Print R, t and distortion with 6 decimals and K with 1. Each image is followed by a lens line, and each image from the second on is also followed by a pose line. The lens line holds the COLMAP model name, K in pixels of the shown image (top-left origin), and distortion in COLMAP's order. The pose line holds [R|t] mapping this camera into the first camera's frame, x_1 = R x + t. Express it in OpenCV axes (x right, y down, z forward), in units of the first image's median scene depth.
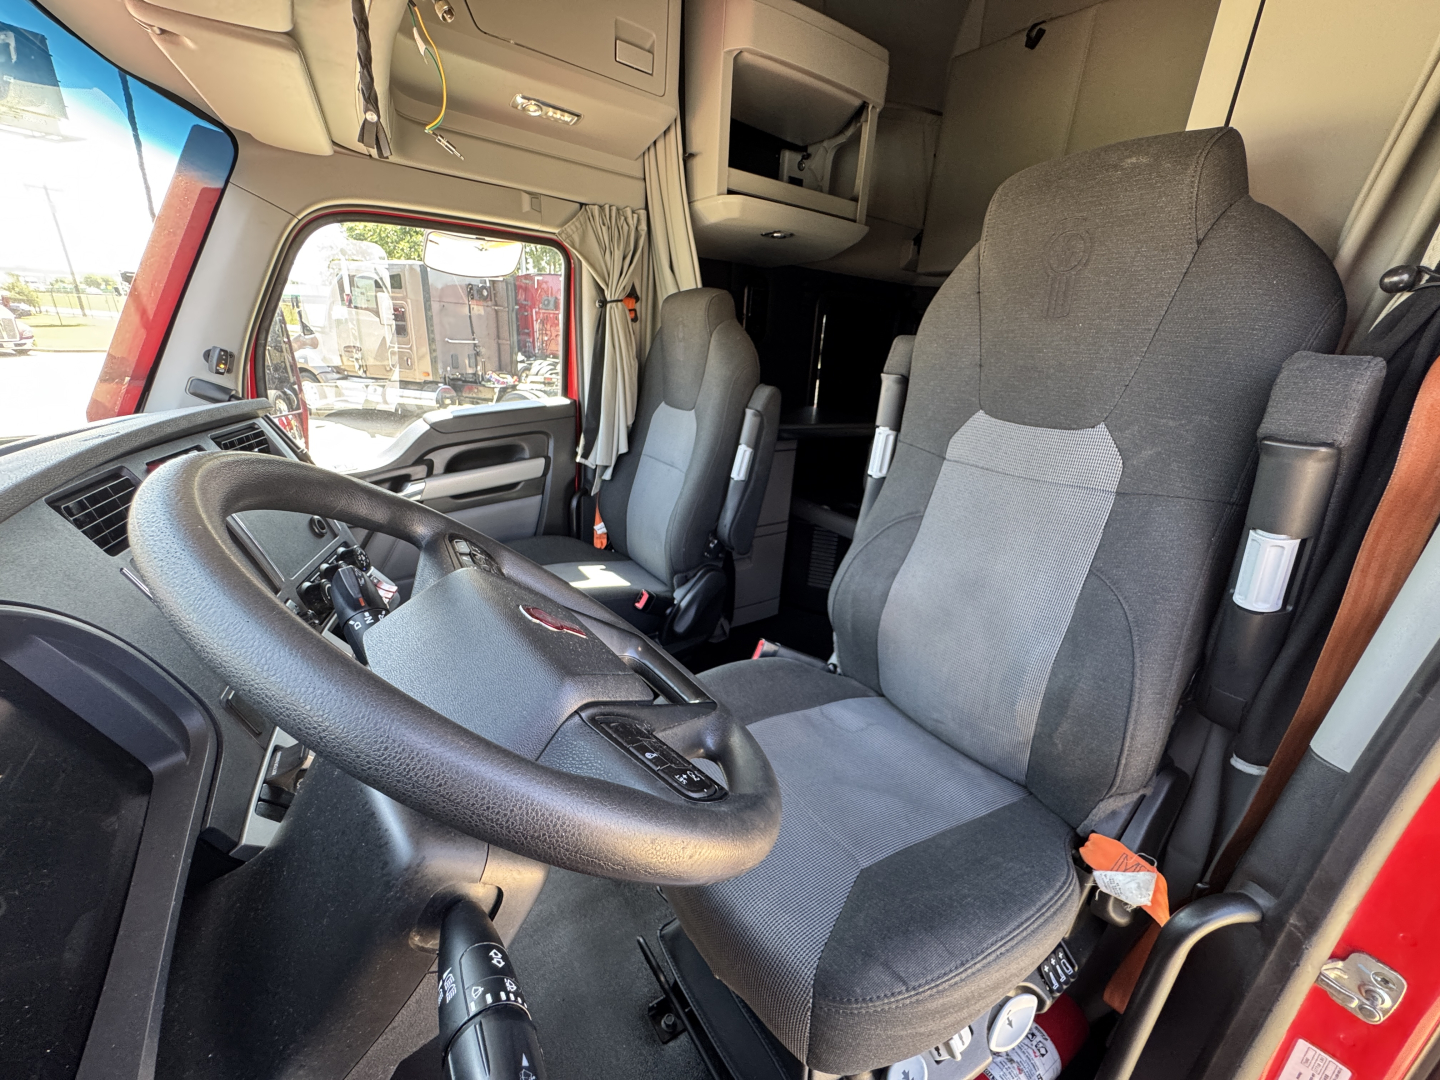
lens RADIAL K [[578.9, 0, 719.5], [0, 578.9, 539.7], [0, 0, 1]] dist [-0.001200, 0.000364]
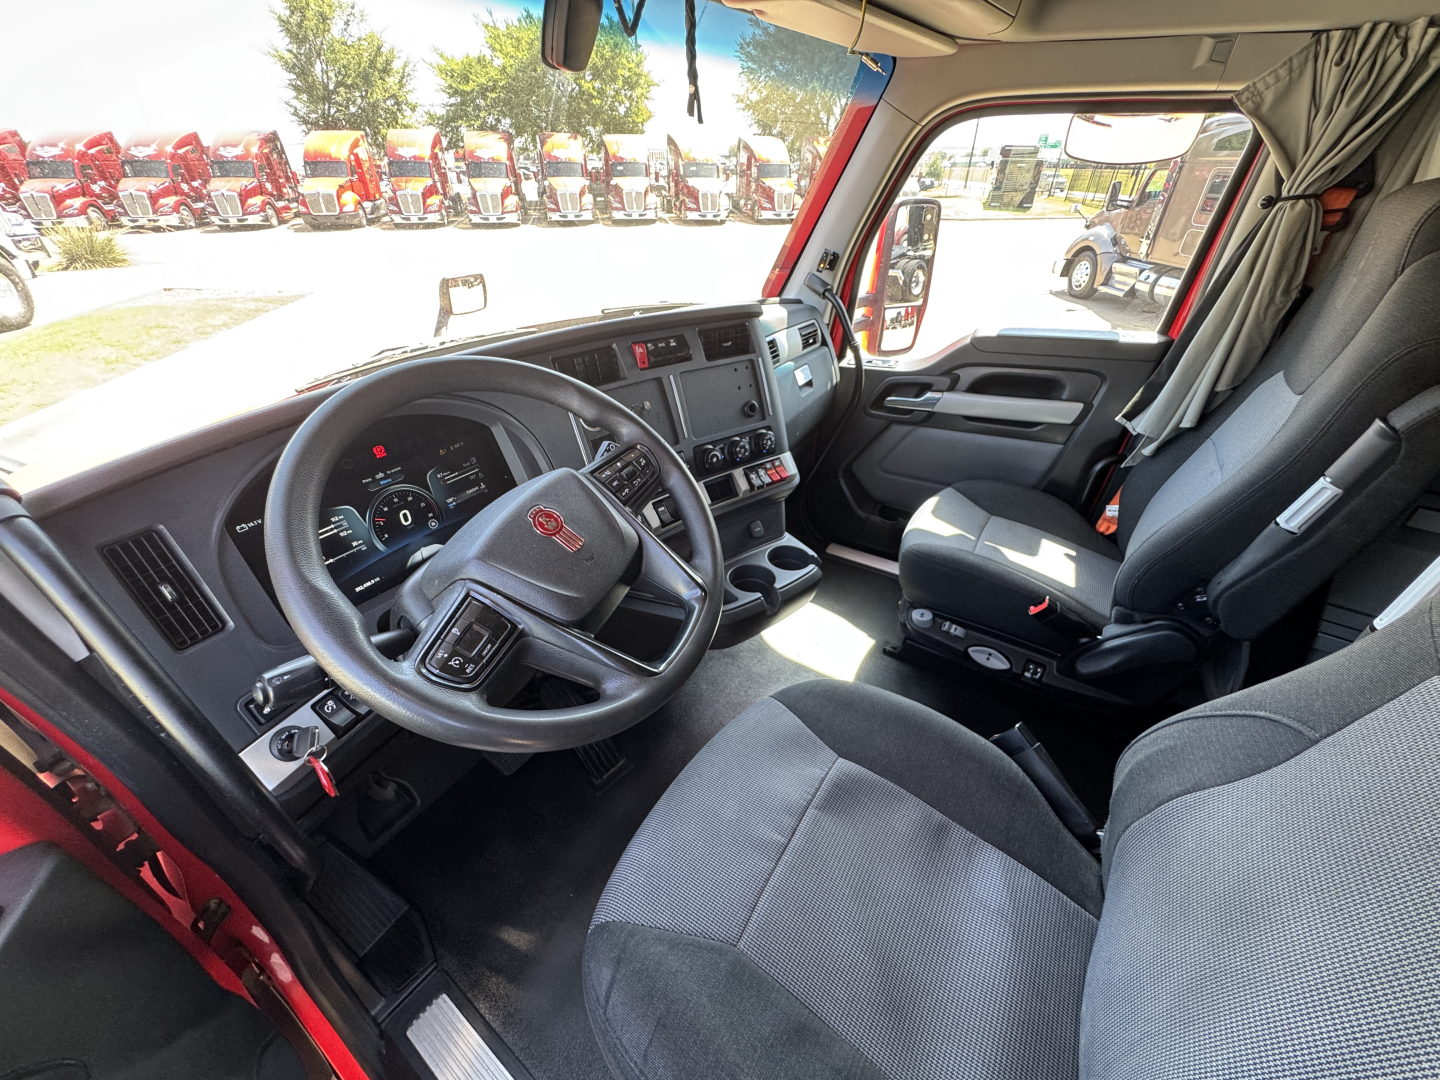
lens RADIAL K [[578.9, 0, 719.5], [0, 578.9, 539.7], [0, 0, 1]] dist [-0.001200, 0.000364]
pose [[0.398977, 0.460541, -0.792919, 0.243983], [-0.305725, 0.882057, 0.358480, -0.112609], [0.864494, 0.099390, 0.492719, 0.171590]]
